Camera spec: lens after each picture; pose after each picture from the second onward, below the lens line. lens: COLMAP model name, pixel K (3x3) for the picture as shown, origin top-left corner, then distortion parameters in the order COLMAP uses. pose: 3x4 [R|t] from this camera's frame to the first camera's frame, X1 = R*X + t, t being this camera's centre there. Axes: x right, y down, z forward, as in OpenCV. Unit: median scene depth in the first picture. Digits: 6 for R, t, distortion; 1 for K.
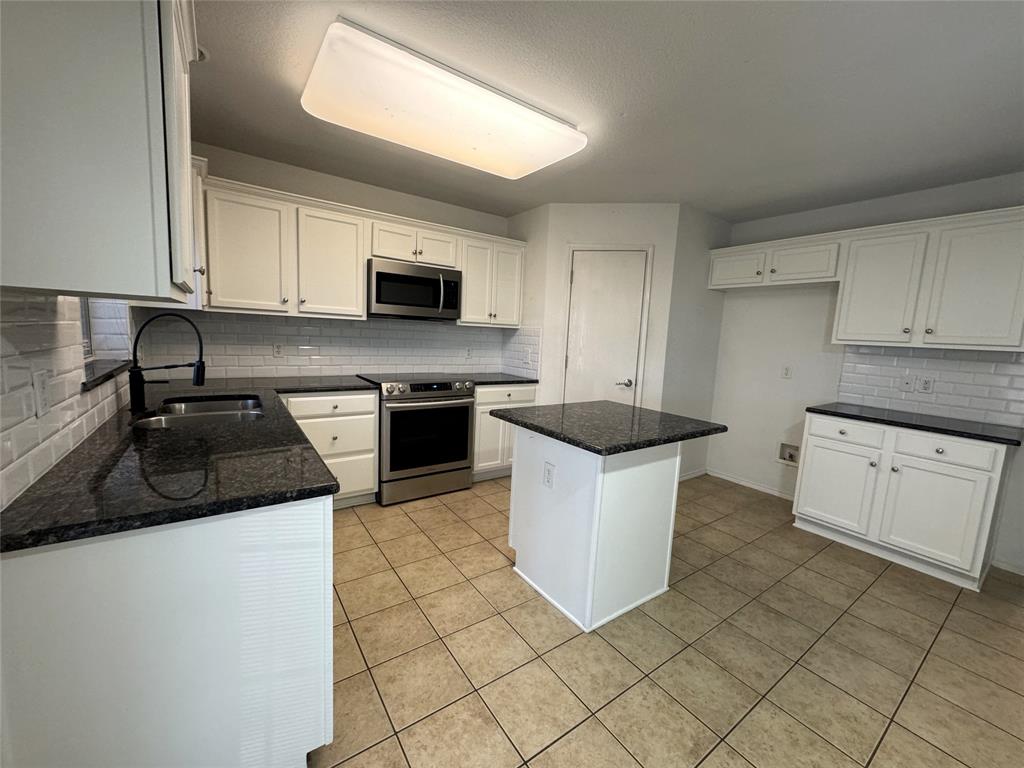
lens RADIAL K [[408.4, 0, 509.8], [0, 408.4, 384.7], [0, 0, 1]] dist [-0.002028, 0.000474]
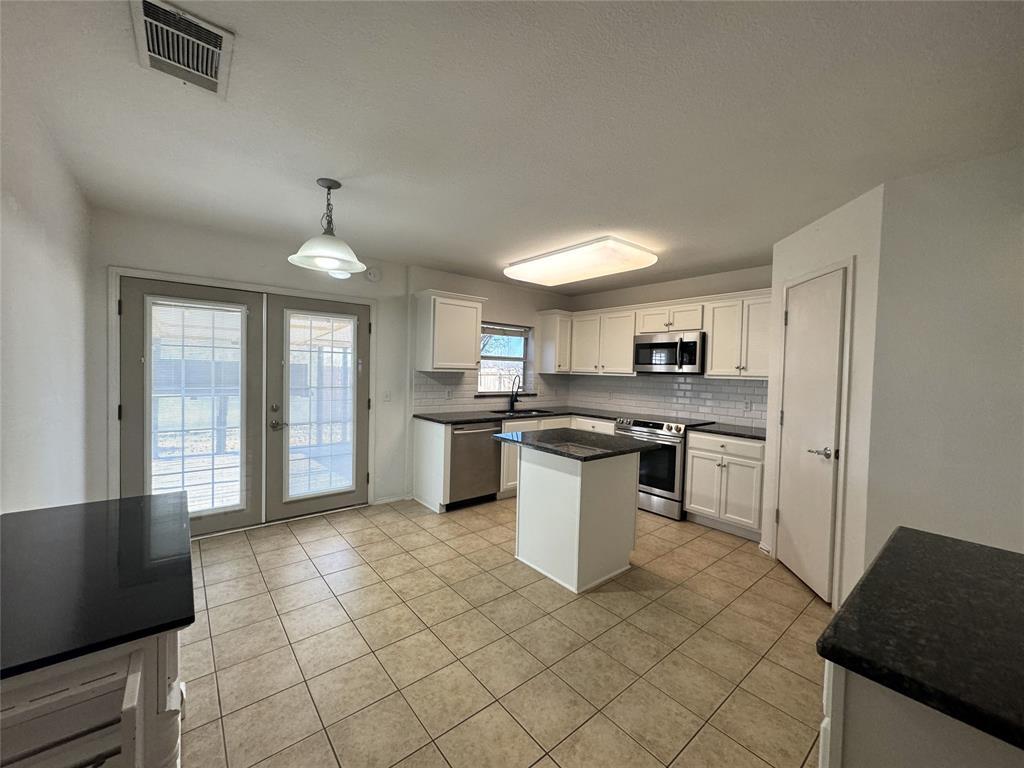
lens RADIAL K [[408.4, 0, 510.7], [0, 408.4, 381.6], [0, 0, 1]] dist [-0.002028, 0.000474]
pose [[0.069857, -0.017033, -0.997412, 1.248658], [-0.147553, 0.988680, -0.027218, -0.034514], [0.986584, 0.149072, 0.066553, 0.513656]]
